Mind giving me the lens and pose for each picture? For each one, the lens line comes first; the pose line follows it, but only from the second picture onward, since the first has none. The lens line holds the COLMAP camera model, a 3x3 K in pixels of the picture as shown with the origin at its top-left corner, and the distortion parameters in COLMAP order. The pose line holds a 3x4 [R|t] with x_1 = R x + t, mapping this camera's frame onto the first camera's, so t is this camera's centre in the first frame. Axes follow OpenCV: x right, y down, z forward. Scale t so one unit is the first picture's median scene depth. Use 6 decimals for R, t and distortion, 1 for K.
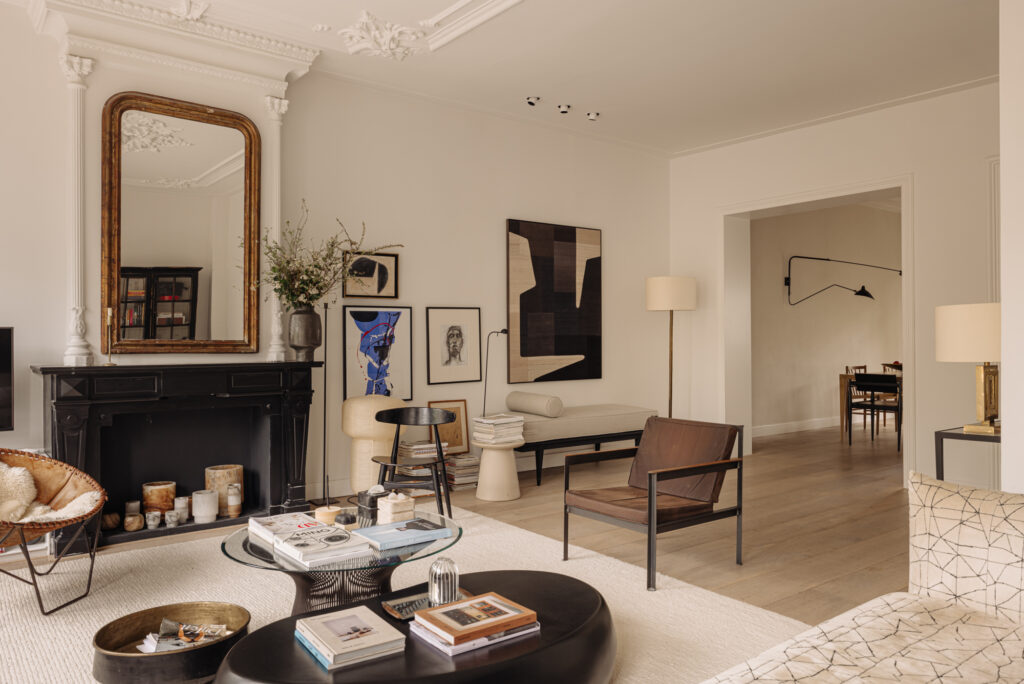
lens RADIAL K [[715.1, 0, 512.6], [0, 715.1, 344.5], [0, 0, 1]] dist [0.002125, 0.003416]
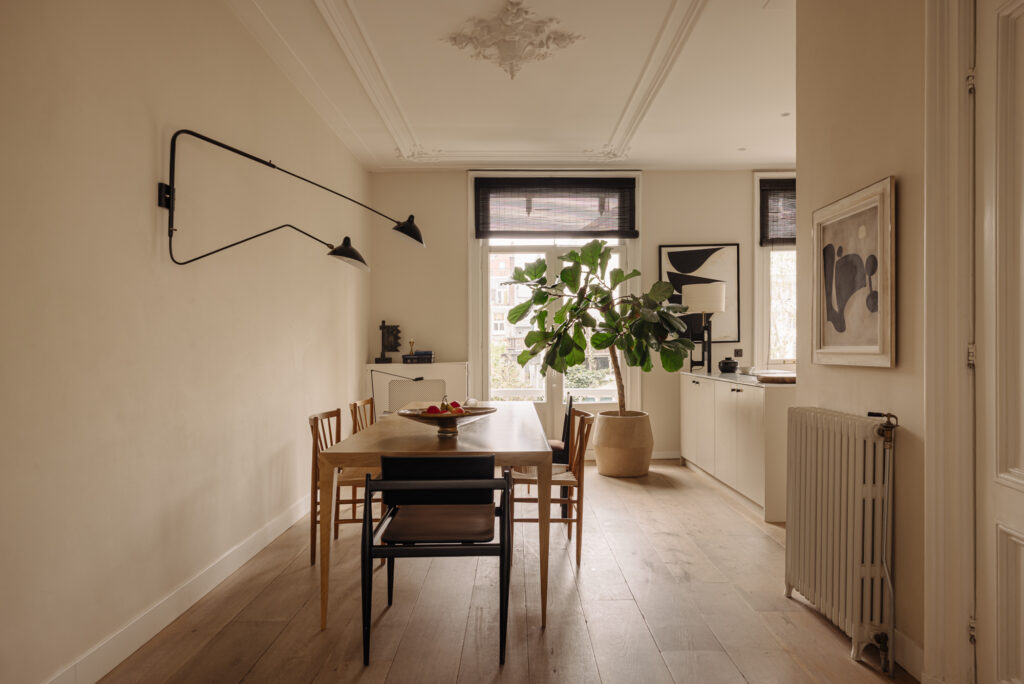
lens RADIAL K [[617.9, 0, 511.9], [0, 617.9, 342.3], [0, 0, 1]] dist [0.026287, -0.004008]
pose [[0.620171, 0.002198, 0.784464, 0.400954], [0.012992, 0.999830, -0.013073, -0.015349], [-0.784359, 0.018300, 0.620037, 1.090173]]
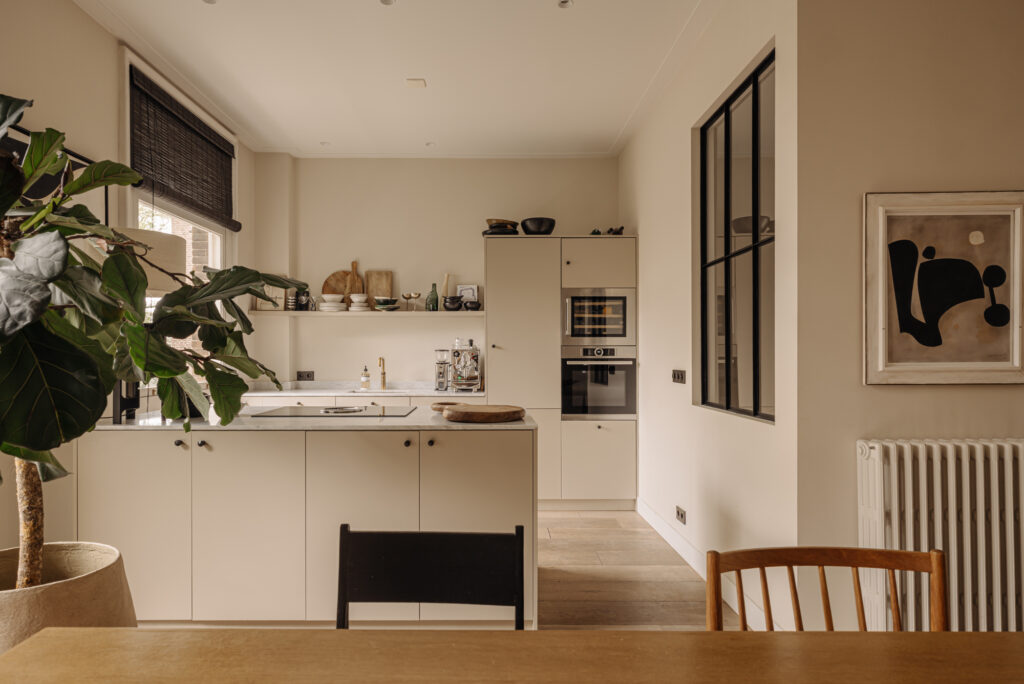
lens RADIAL K [[605.0, 0, 488.3], [0, 605.0, 359.0], [0, 0, 1]] dist [0.003419, -0.004739]
pose [[-0.776513, 0.006466, 0.630068, 0.929176], [0.011480, 0.999927, 0.003887, -0.022888], [-0.629997, 0.010251, -0.776530, 1.708275]]
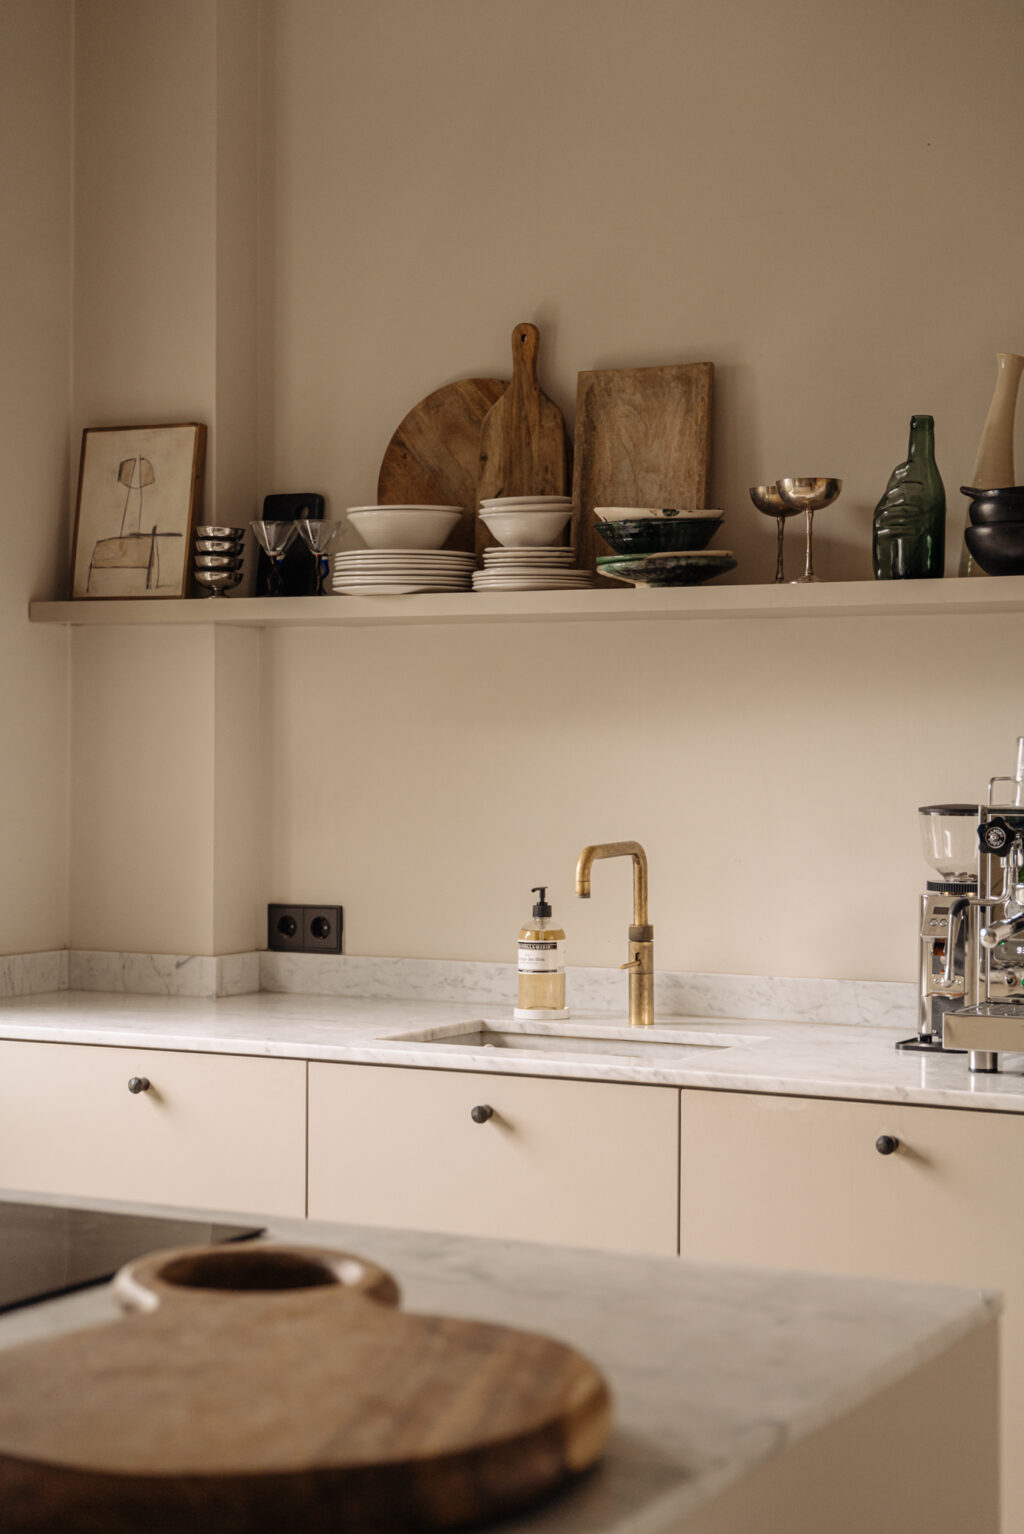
lens RADIAL K [[2551.0, 0, 506.8], [0, 2551.0, 753.9], [0, 0, 1]] dist [0.037481, 0.000000]
pose [[-0.381469, 0.012423, 0.924298, 1.006367], [0.001153, 0.999915, -0.012963, -0.039941], [-0.924381, -0.003880, -0.381451, 1.381560]]
